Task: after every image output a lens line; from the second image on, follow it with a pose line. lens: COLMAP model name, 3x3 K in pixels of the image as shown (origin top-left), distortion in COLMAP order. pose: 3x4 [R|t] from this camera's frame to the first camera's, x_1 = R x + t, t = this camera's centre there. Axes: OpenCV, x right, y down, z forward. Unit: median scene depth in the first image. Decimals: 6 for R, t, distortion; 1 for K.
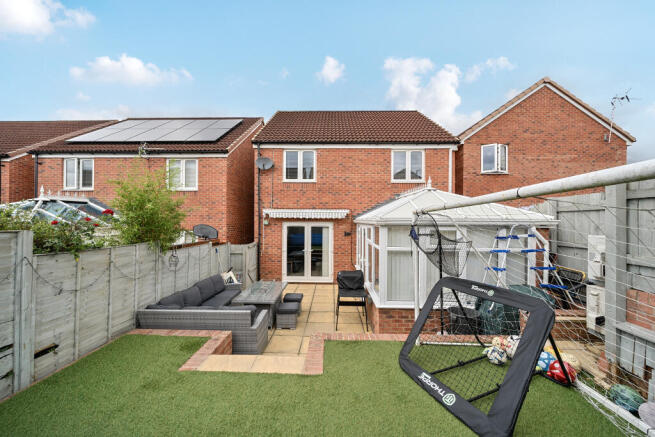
lens RADIAL K [[244.6, 0, 327.2], [0, 244.6, 218.9], [0, 0, 1]] dist [-0.003489, 0.000171]
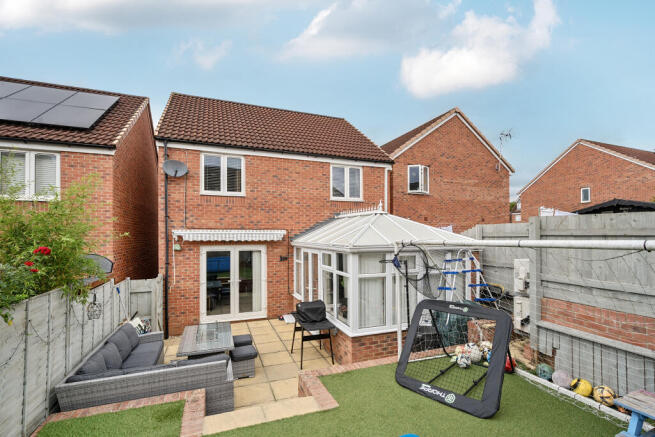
lens RADIAL K [[307.6, 0, 334.4], [0, 307.6, 230.4], [0, 0, 1]] dist [0.002227, -0.000170]
pose [[0.919938, -0.000958, 0.392062, -0.259497], [0.003773, 0.999972, -0.006409, -0.043230], [-0.392045, 0.007375, 0.919916, -0.086042]]
